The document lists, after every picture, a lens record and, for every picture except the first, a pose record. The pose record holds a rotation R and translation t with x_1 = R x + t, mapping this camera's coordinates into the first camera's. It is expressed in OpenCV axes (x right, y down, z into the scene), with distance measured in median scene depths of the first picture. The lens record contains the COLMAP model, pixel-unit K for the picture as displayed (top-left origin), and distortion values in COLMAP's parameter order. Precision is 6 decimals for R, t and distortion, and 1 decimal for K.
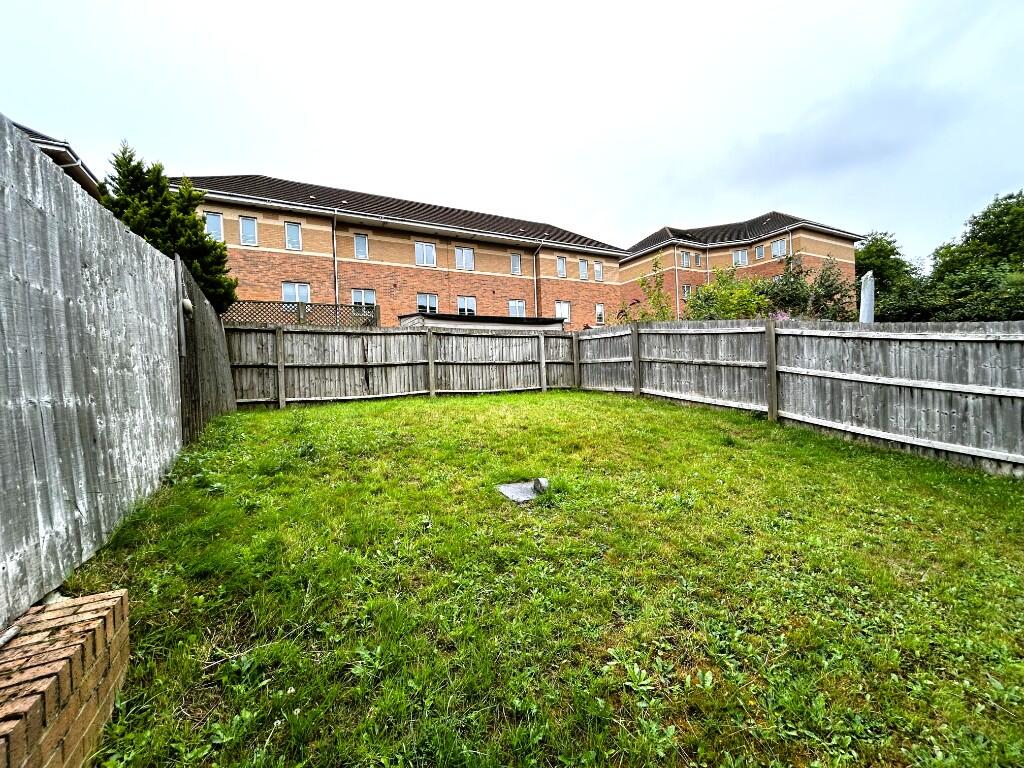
lens RADIAL K [[416.4, 0, 512.3], [0, 416.4, 387.2], [0, 0, 1]] dist [-0.000418, 0.000404]
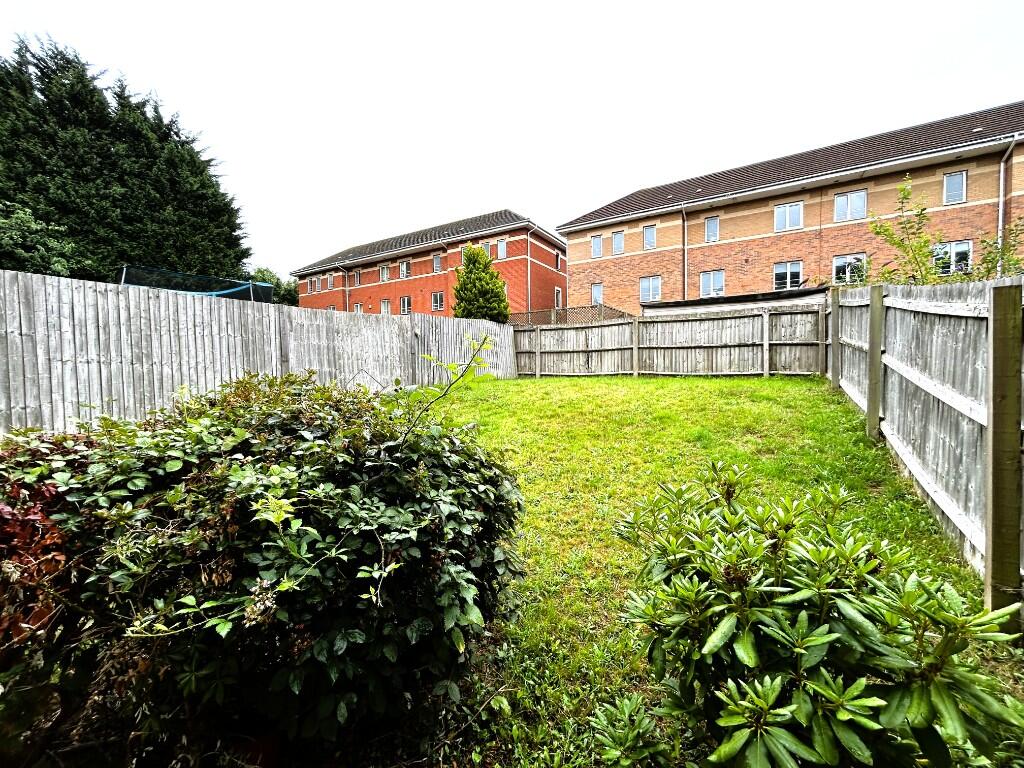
lens RADIAL K [[416.4, 0, 511.9], [0, 416.4, 388.0], [0, 0, 1]] dist [-0.000418, 0.000404]
pose [[0.501673, 0.073428, -0.861935, 0.523241], [-0.020442, 0.997119, 0.073046, -0.019017], [0.864816, -0.019025, 0.501729, 0.084459]]
